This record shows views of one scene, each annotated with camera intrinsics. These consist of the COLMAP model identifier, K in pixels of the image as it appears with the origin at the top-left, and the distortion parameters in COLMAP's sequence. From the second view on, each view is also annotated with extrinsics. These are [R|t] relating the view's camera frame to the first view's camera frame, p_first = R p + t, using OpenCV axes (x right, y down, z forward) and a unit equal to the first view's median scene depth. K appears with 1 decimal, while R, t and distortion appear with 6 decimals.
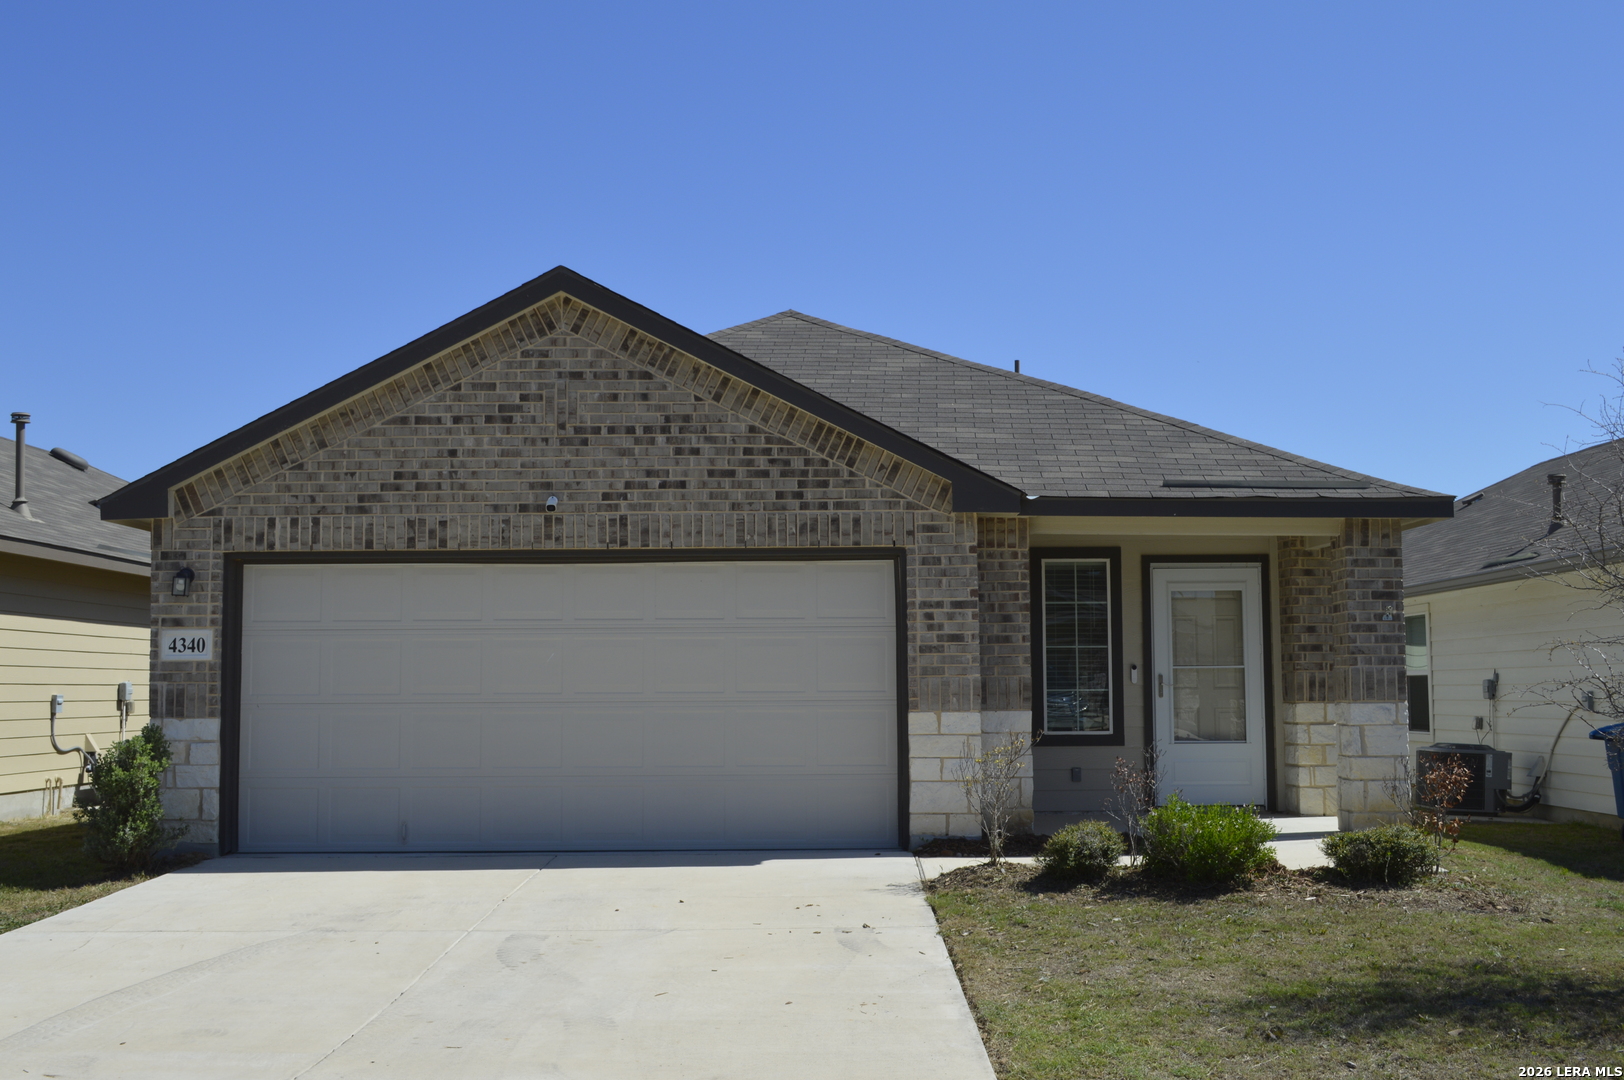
lens RADIAL K [[1782.3, 0, 814.4], [0, 1782.3, 536.8], [0, 0, 1]] dist [-0.022789, 0.000000]
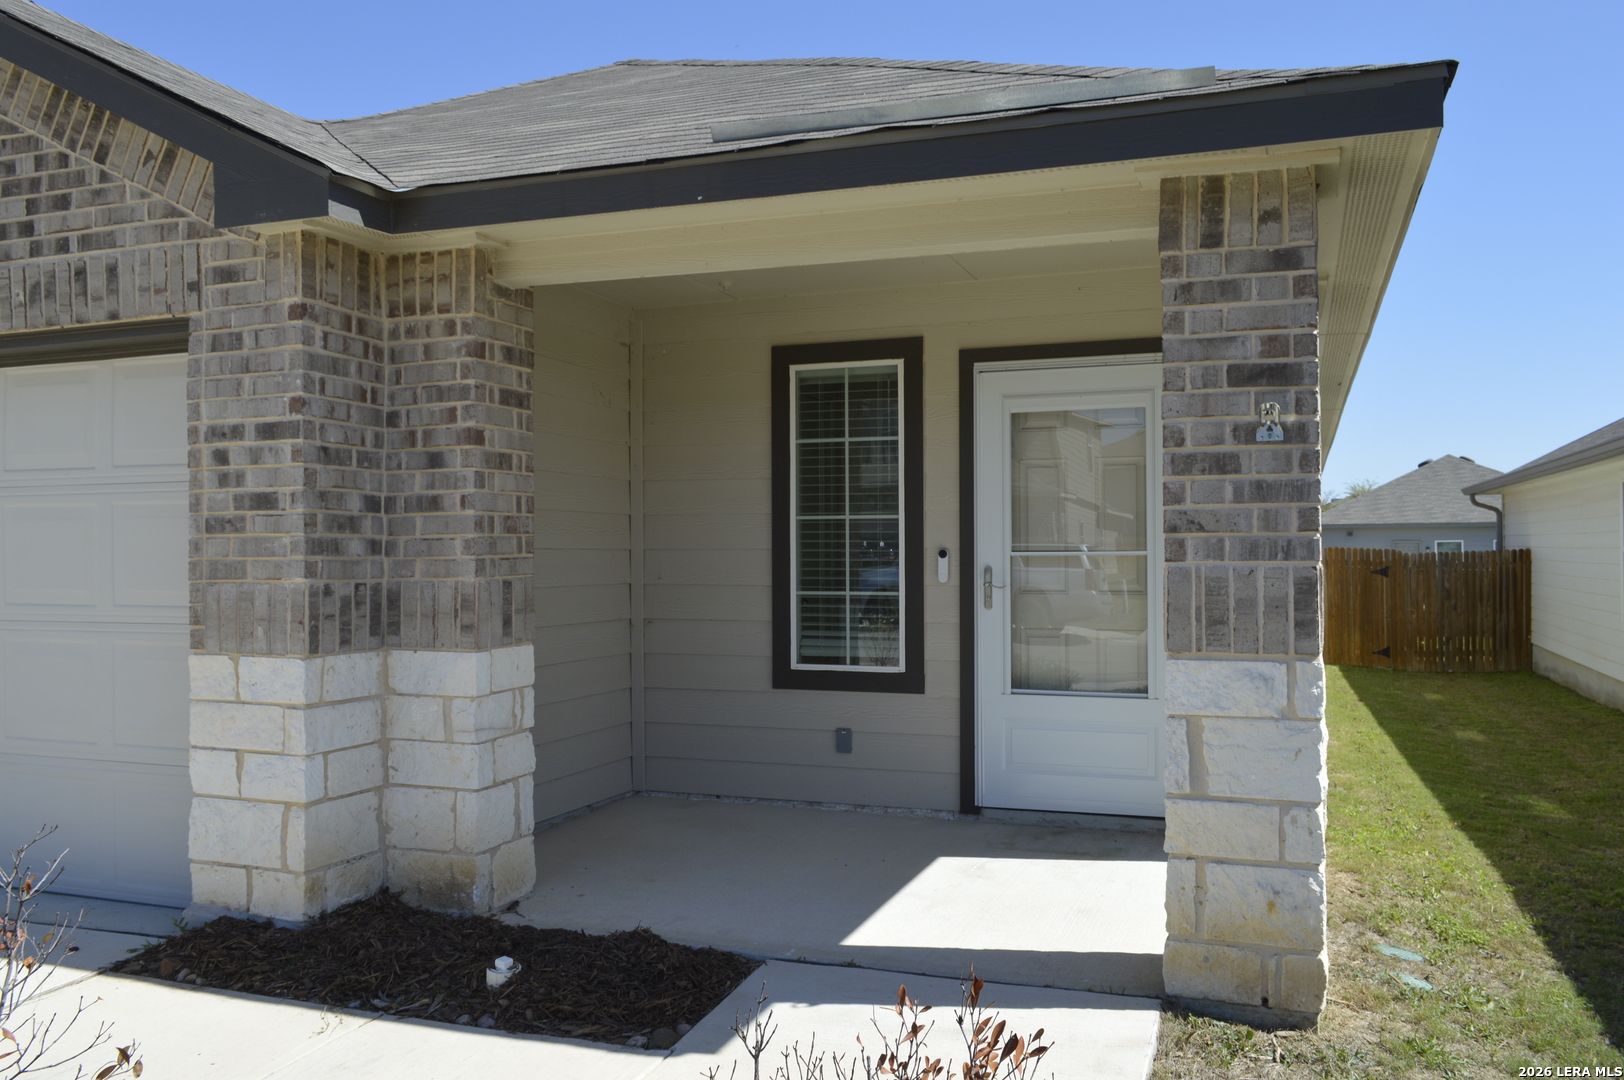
lens RADIAL K [[1280.9, 0, 812.3], [0, 1280.9, 538.1], [0, 0, 1]] dist [-0.014349, 0.007465]
pose [[0.936036, -0.002198, -0.351898, 0.333492], [0.028981, 0.997065, 0.070860, 0.046382], [0.350709, -0.076526, 0.933352, 0.728148]]
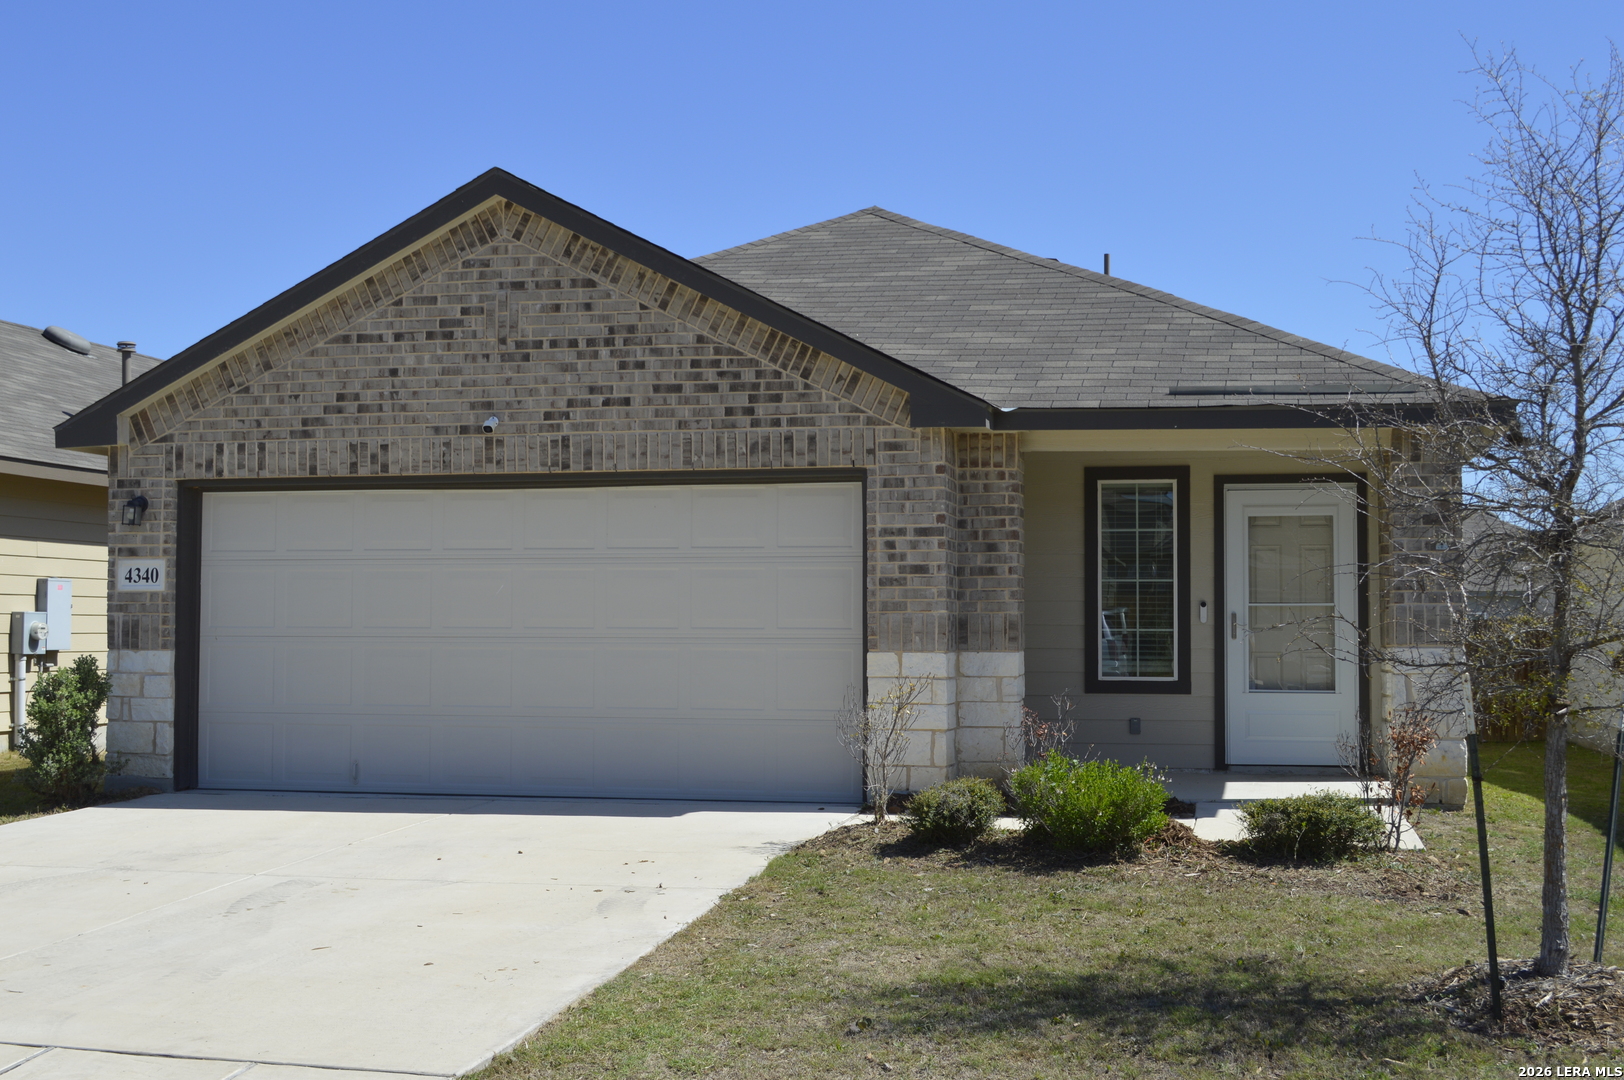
lens RADIAL K [[1932.5, 0, 809.0], [0, 1932.5, 534.7], [0, 0, 1]] dist [-0.025575, 0.000000]
pose [[0.975375, -0.002071, -0.220542, 0.236354], [0.010159, 0.999317, 0.035542, 0.004759], [0.220318, -0.036907, 0.974730, 0.049937]]
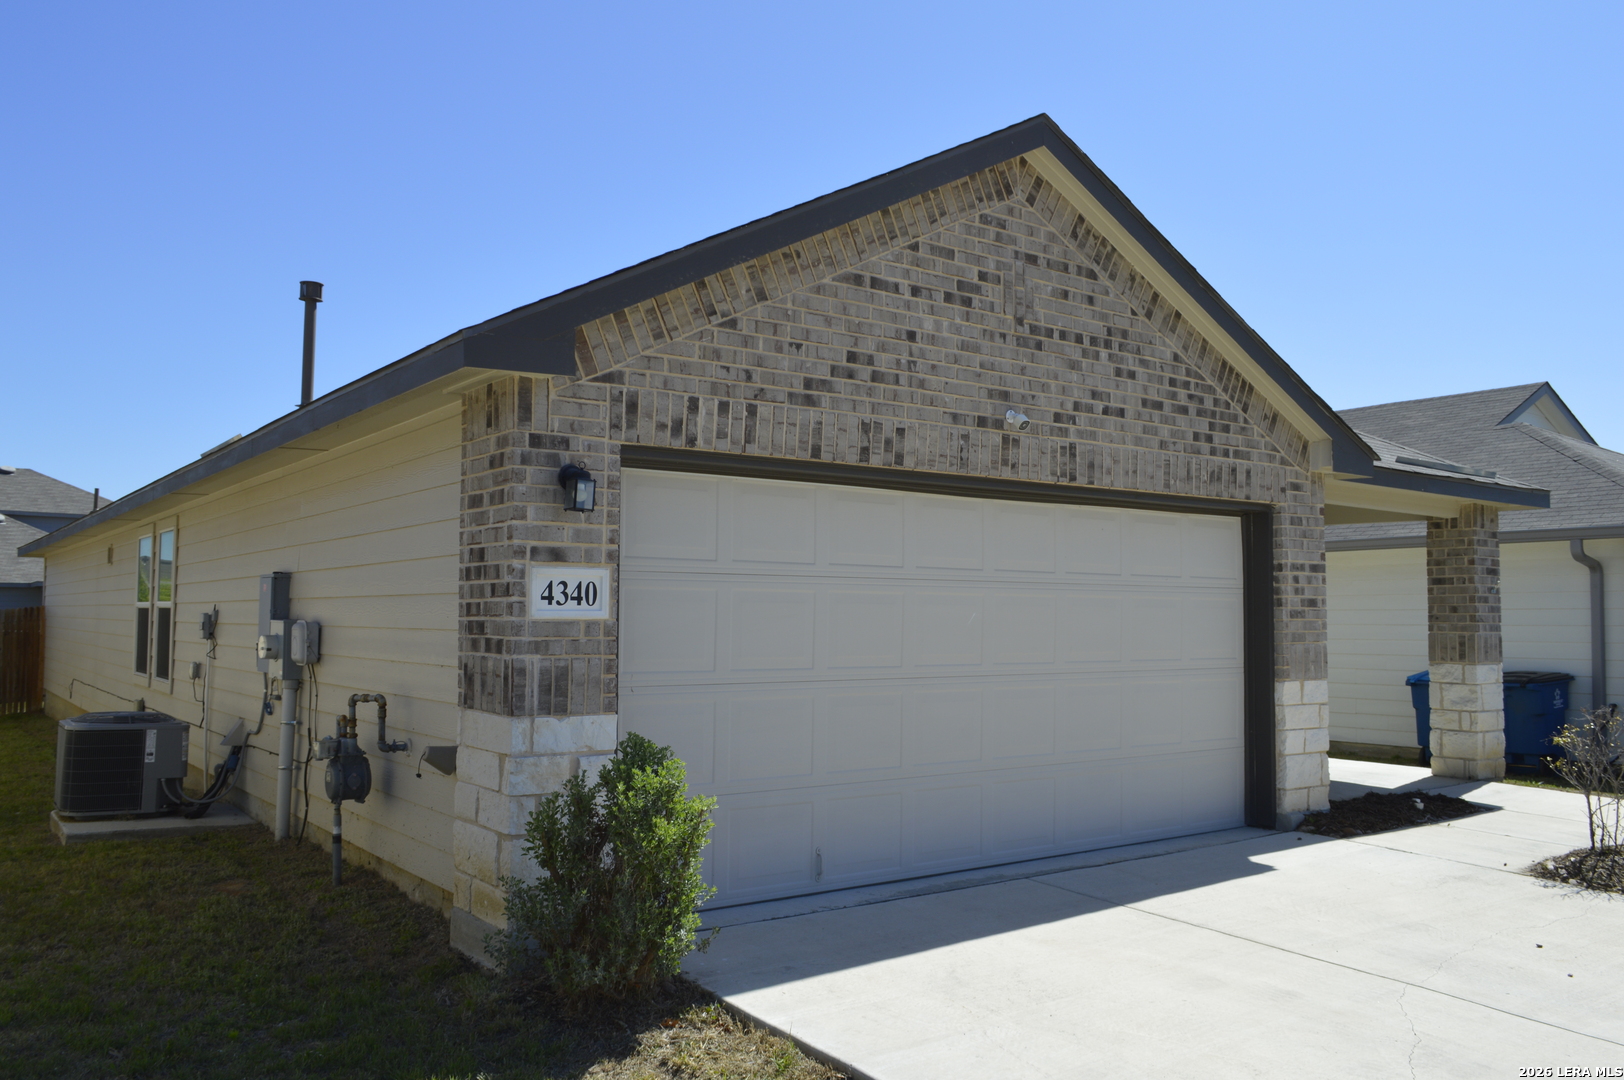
lens RADIAL K [[1280.9, 0, 818.3], [0, 1280.9, 541.0], [0, 0, 1]] dist [-0.014349, 0.007465]
pose [[0.806455, 0.045723, 0.589525, -0.537324], [-0.060377, 0.998162, 0.005177, 0.035845], [-0.588205, -0.039769, 0.807733, 0.599032]]
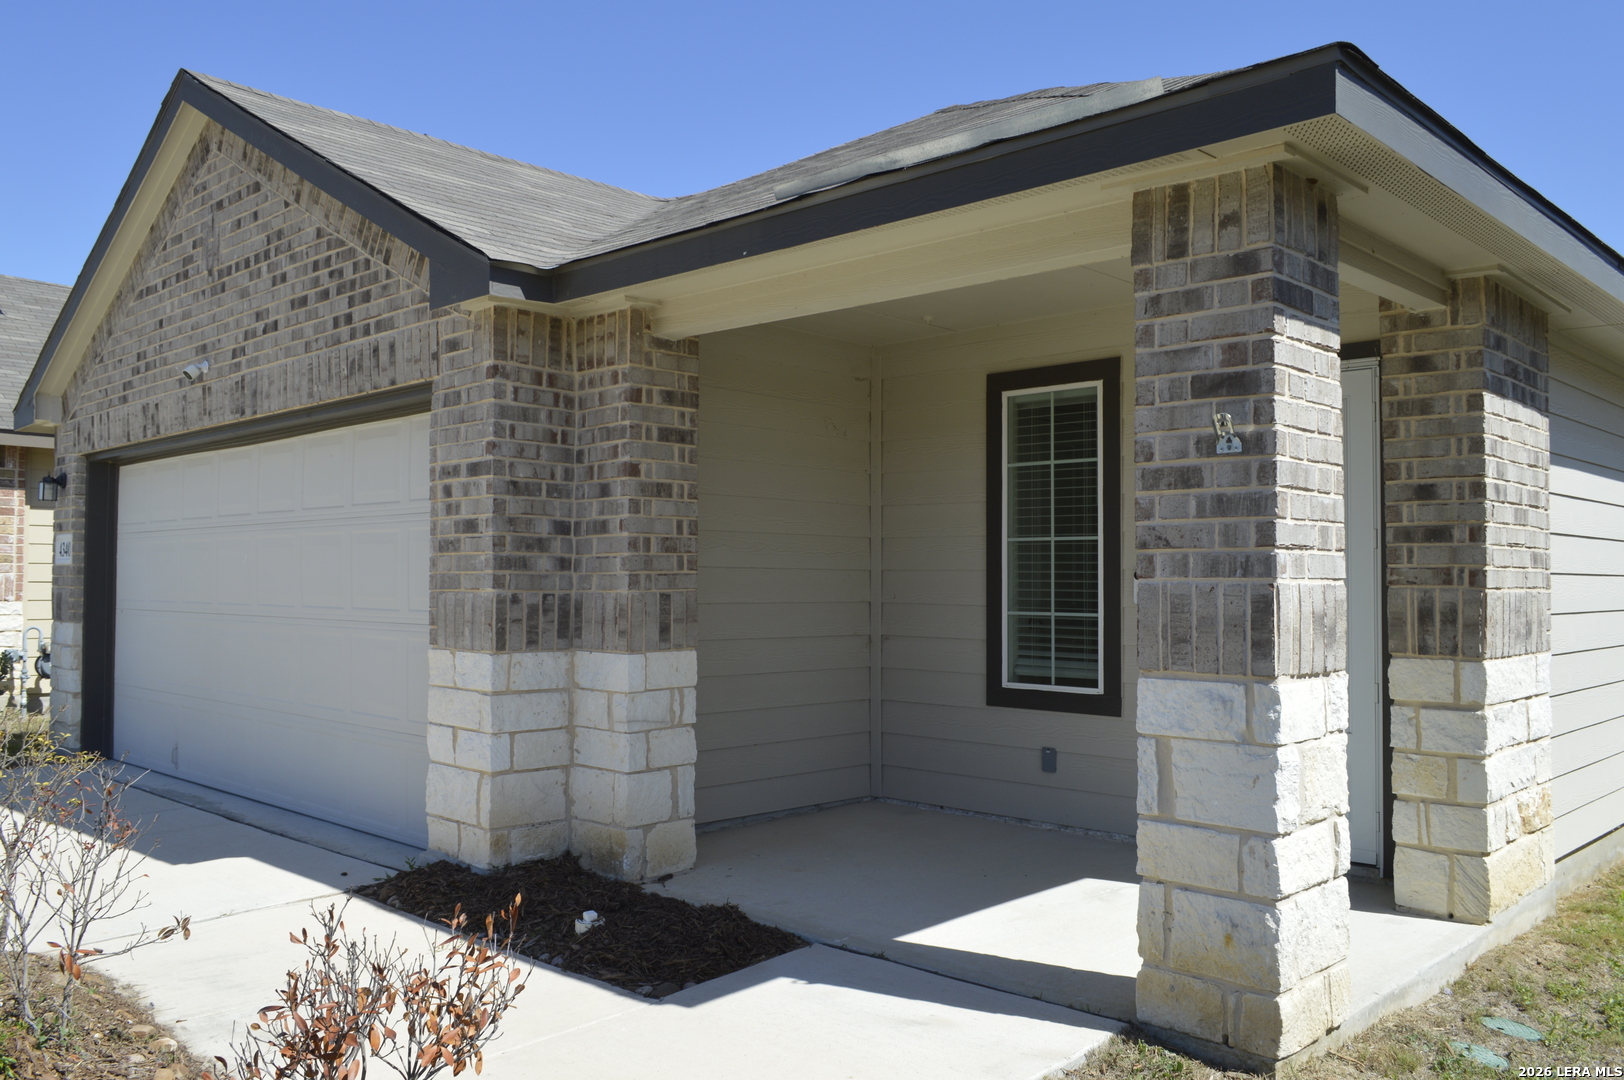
lens RADIAL K [[1280.9, 0, 813.3], [0, 1280.9, 539.4], [0, 0, 1]] dist [-0.014349, 0.007465]
pose [[0.719077, -0.013502, -0.694799, 0.450399], [0.050722, 0.998164, 0.033097, 0.052616], [0.693077, -0.059041, 0.718442, 0.770071]]
